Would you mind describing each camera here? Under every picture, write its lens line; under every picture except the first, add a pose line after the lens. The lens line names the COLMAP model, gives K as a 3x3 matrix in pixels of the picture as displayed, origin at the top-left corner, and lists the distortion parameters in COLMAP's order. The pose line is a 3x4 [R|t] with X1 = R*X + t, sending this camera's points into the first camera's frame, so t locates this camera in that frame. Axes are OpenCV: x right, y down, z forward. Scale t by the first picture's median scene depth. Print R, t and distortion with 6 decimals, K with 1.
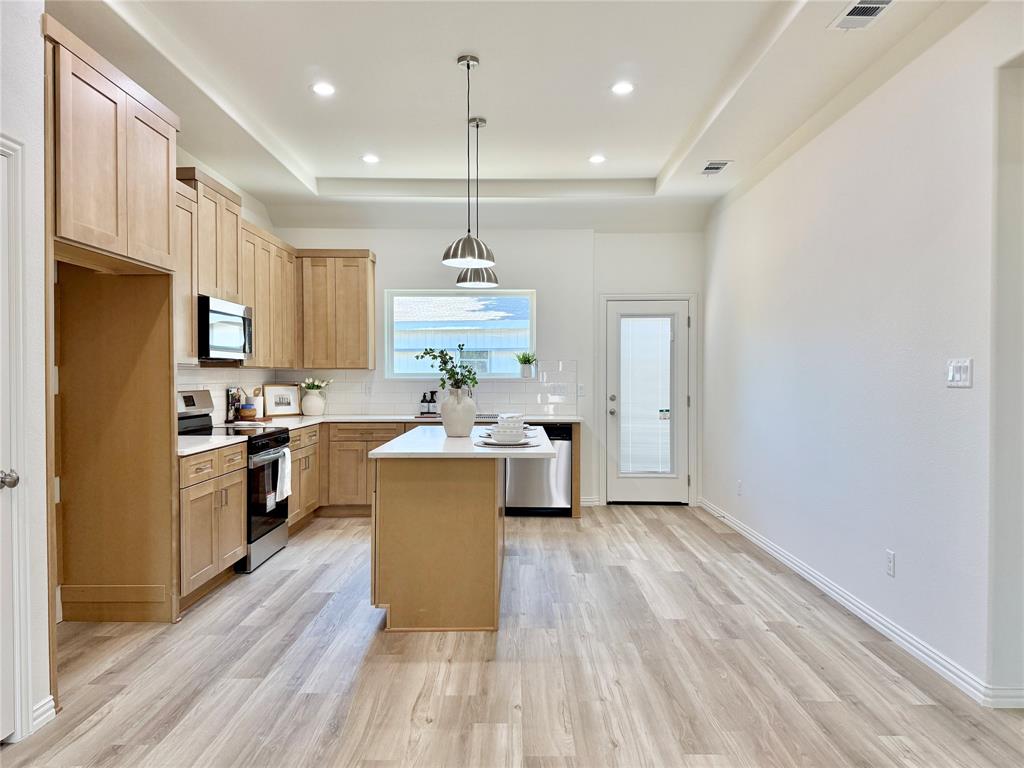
lens RADIAL K [[720.5, 0, 502.7], [0, 720.5, 389.7], [0, 0, 1]] dist [0.050905, -0.070543]
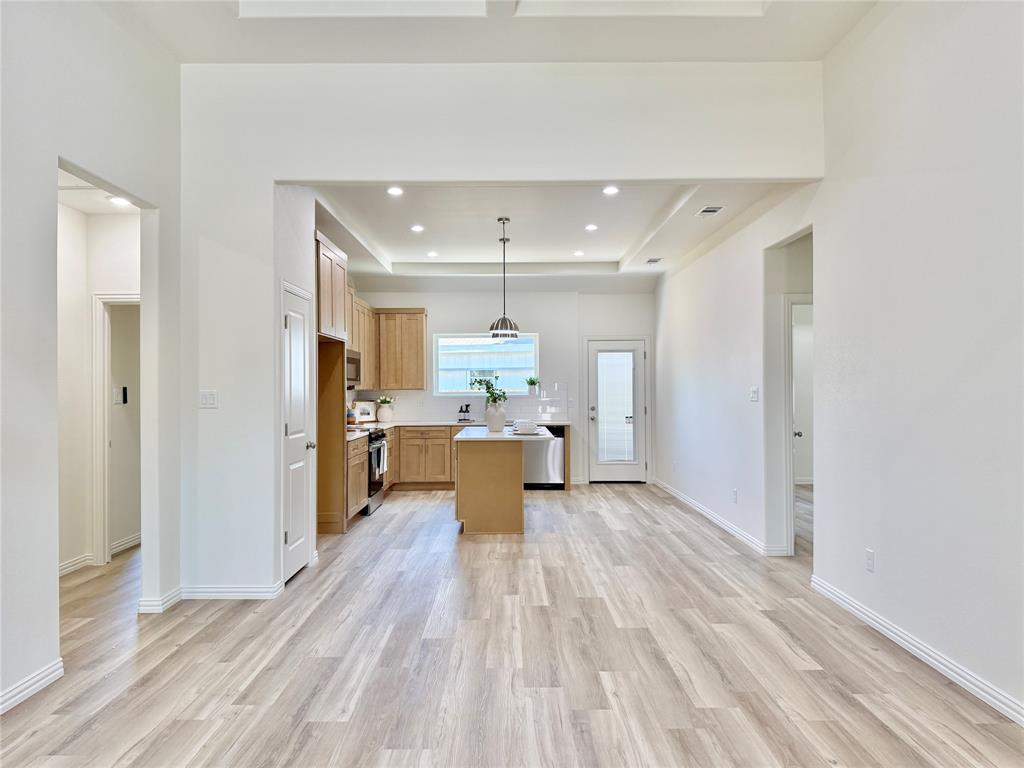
lens RADIAL K [[720.5, 0, 503.3], [0, 720.5, 384.8], [0, 0, 1]] dist [0.050905, -0.070543]
pose [[0.999948, -0.006303, 0.008000, -0.042050], [0.006501, 0.999668, -0.024934, -0.001217], [-0.007840, 0.024984, 0.999657, -0.499798]]
